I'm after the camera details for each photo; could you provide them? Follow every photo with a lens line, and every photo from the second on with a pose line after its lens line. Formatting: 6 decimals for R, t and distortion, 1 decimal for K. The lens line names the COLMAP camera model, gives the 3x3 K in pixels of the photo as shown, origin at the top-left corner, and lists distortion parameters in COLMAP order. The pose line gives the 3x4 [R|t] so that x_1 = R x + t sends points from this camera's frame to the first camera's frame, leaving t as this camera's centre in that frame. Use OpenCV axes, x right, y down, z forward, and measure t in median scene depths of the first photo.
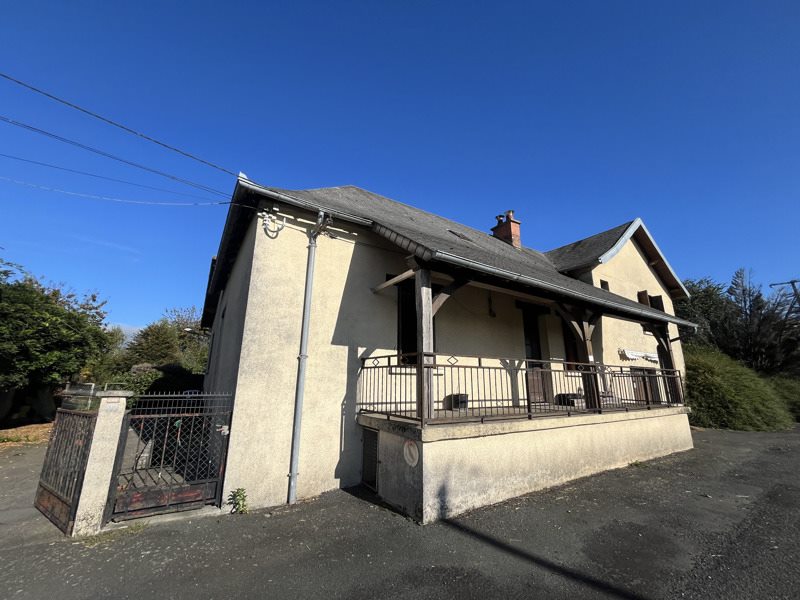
lens RADIAL K [[323.2, 0, 400.4], [0, 323.2, 302.0], [0, 0, 1]] dist [0.000559, 0.000316]
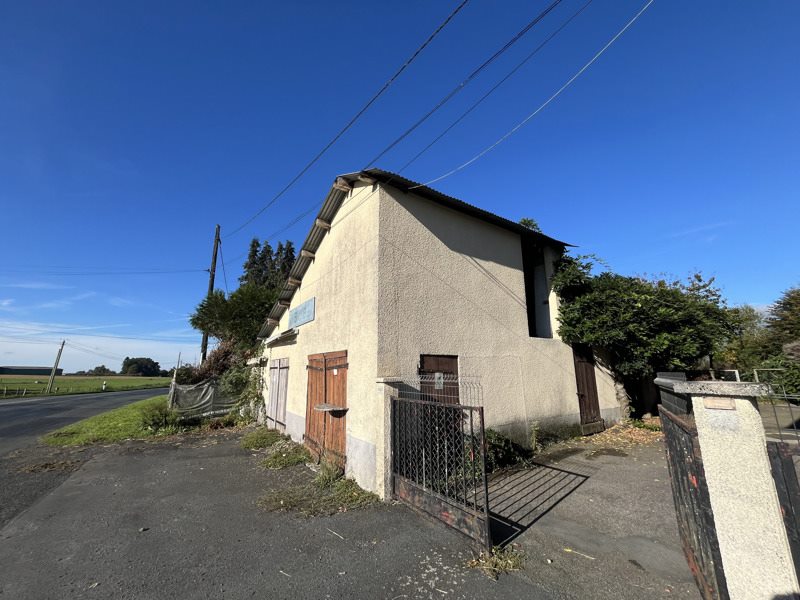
lens RADIAL K [[323.2, 0, 400.2], [0, 323.2, 300.9], [0, 0, 1]] dist [0.000559, 0.000316]
pose [[0.009838, -0.224609, -0.974399, -0.193691], [0.256039, 0.942527, -0.214677, 0.069854], [0.966617, -0.247372, 0.066781, 0.262135]]
